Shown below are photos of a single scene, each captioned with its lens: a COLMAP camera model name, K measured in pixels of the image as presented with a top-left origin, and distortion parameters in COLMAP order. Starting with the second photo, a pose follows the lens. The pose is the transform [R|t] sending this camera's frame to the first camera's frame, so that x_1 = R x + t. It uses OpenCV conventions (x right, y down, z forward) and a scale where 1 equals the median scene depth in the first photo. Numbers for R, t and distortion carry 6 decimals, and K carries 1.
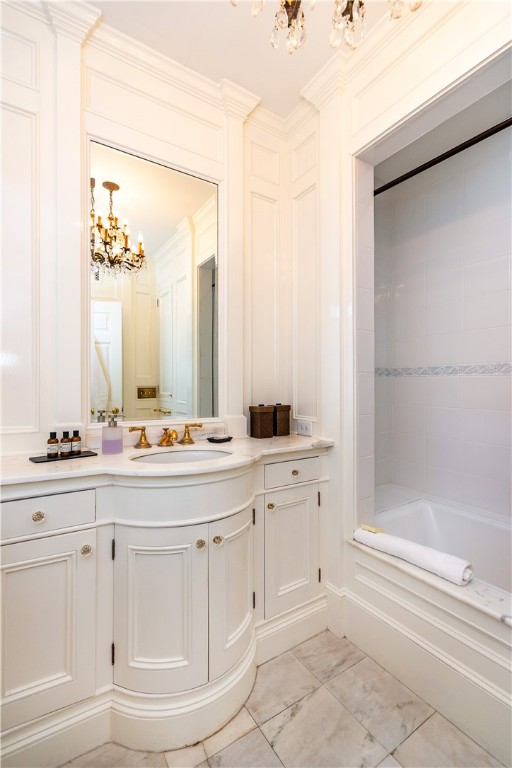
lens RADIAL K [[350.5, 0, 256.0], [0, 350.5, 384.0], [0, 0, 1]] dist [-0.000458, 0.000430]
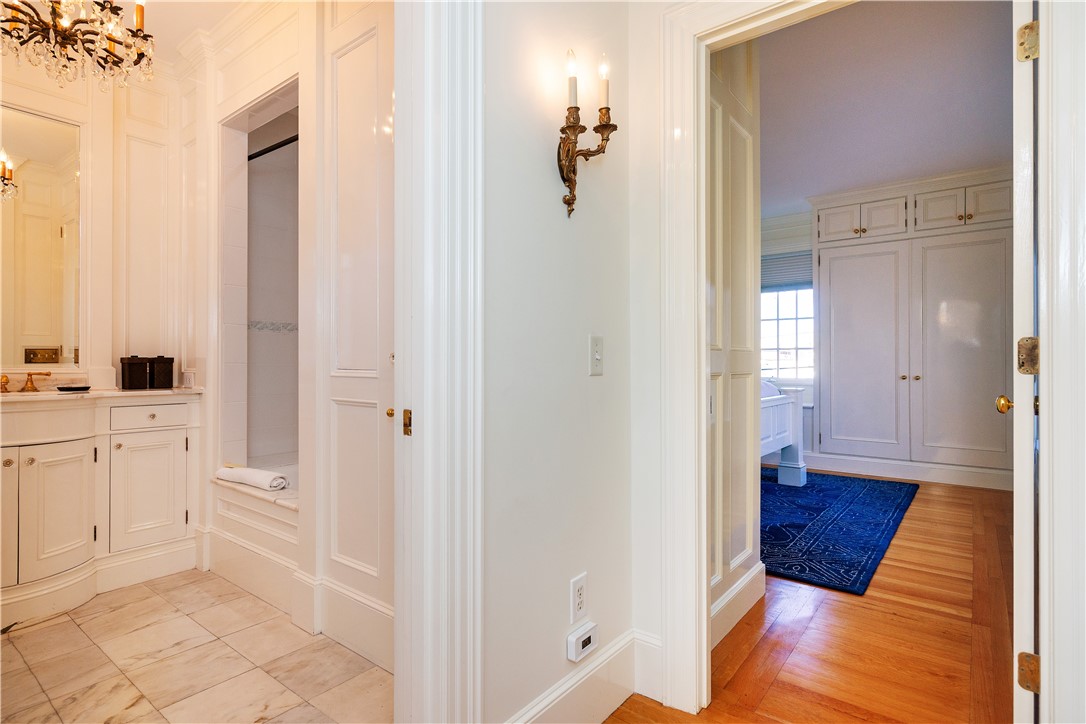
lens RADIAL K [[551.6, 0, 514.3], [0, 551.6, 360.1], [0, 0, 1]] dist [0.005497, 0.000919]
pose [[0.950911, 0.003641, 0.309442, 0.611078], [-0.003296, 0.999993, -0.001636, 0.077509], [-0.309446, 0.000536, 0.950917, -0.895056]]
